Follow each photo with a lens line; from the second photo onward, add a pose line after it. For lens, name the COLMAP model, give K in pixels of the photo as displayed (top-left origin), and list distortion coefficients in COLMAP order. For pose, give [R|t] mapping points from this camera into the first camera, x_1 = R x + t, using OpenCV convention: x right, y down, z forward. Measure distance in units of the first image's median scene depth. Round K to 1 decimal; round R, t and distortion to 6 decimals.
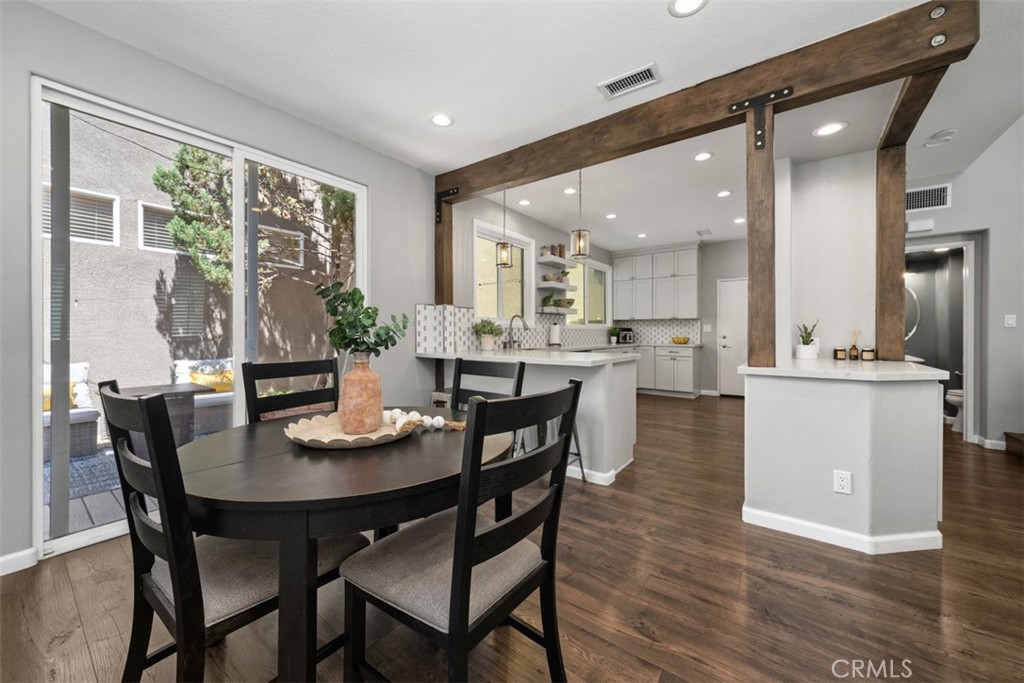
lens RADIAL K [[385.3, 0, 513.4], [0, 385.3, 325.6], [0, 0, 1]] dist [-0.000176, -0.000080]
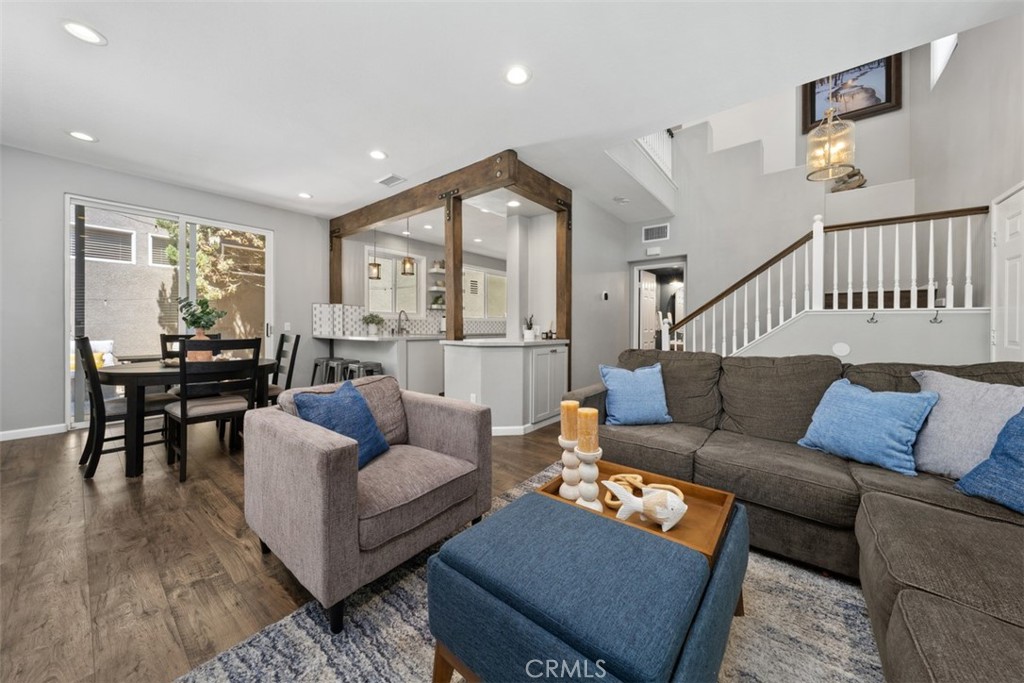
lens RADIAL K [[357.6, 0, 517.0], [0, 357.6, 319.9], [0, 0, 1]] dist [-0.000611, -0.000111]
pose [[0.999386, 0.004559, -0.034751, 0.592077], [-0.004487, 0.999988, 0.002148, 0.003793], [0.034761, -0.001991, 0.999394, -0.396143]]
